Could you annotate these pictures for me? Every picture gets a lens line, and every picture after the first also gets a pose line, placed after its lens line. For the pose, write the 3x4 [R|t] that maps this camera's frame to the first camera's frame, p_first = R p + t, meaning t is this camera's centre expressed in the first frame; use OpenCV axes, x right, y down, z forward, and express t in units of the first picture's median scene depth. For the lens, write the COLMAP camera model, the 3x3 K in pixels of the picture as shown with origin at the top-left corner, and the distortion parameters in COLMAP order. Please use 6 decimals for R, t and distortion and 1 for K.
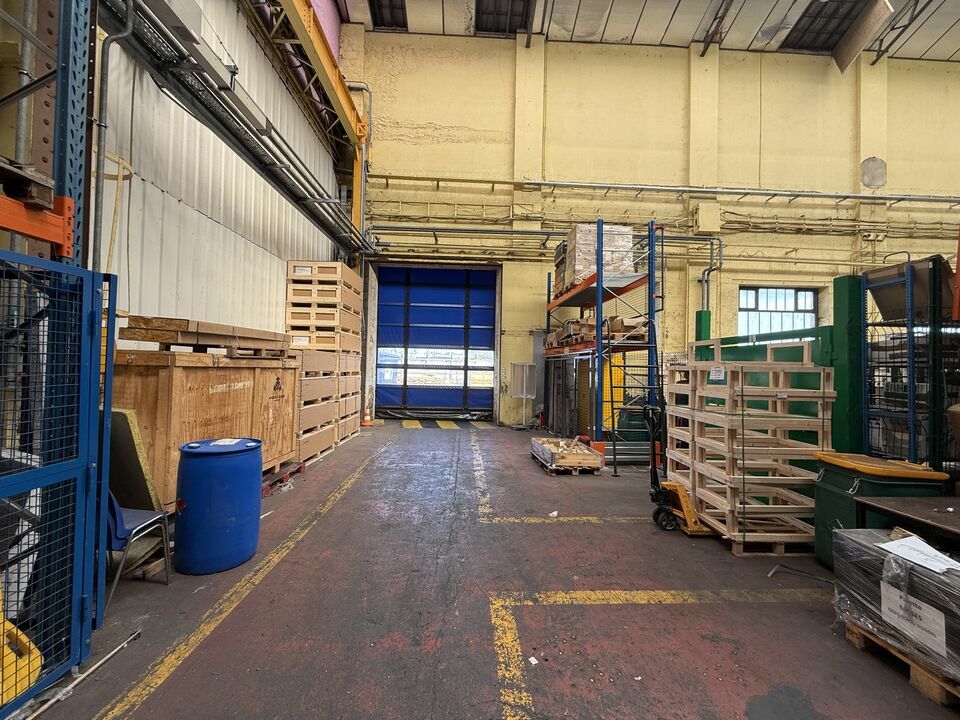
lens RADIAL K [[380.2, 0, 477.4], [0, 380.2, 360.7], [0, 0, 1]] dist [-0.002315, -0.000129]
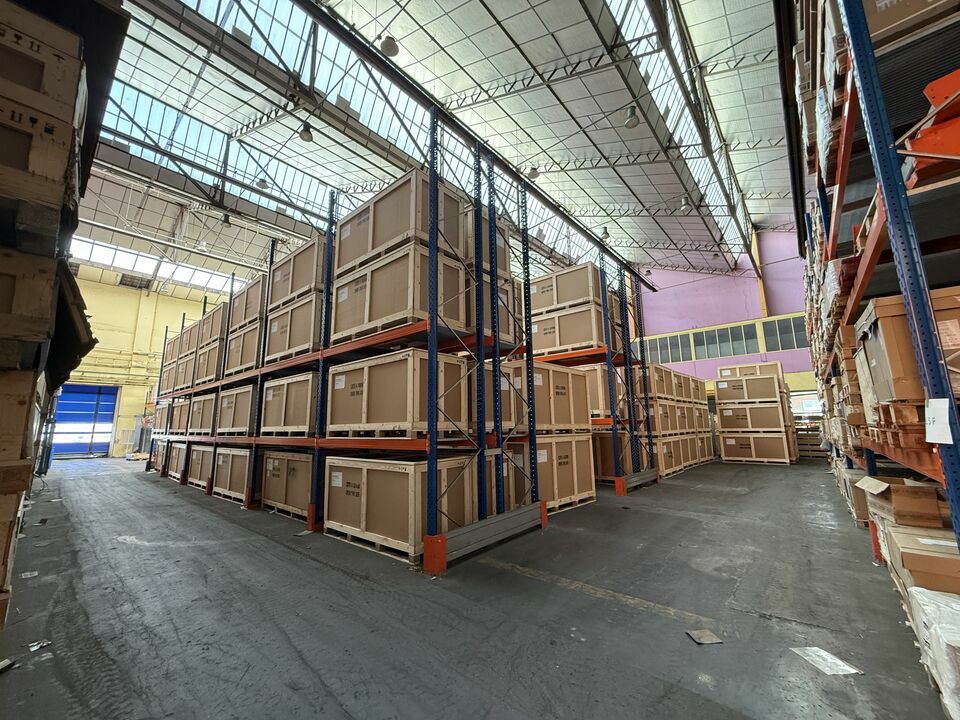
lens RADIAL K [[380.2, 0, 477.5], [0, 380.2, 362.1], [0, 0, 1]] dist [-0.002315, -0.000129]
pose [[0.692737, 0.095943, 0.714779, -0.098236], [0.012791, 0.989321, -0.145191, -0.036221], [-0.721076, 0.109721, 0.684113, -2.089205]]
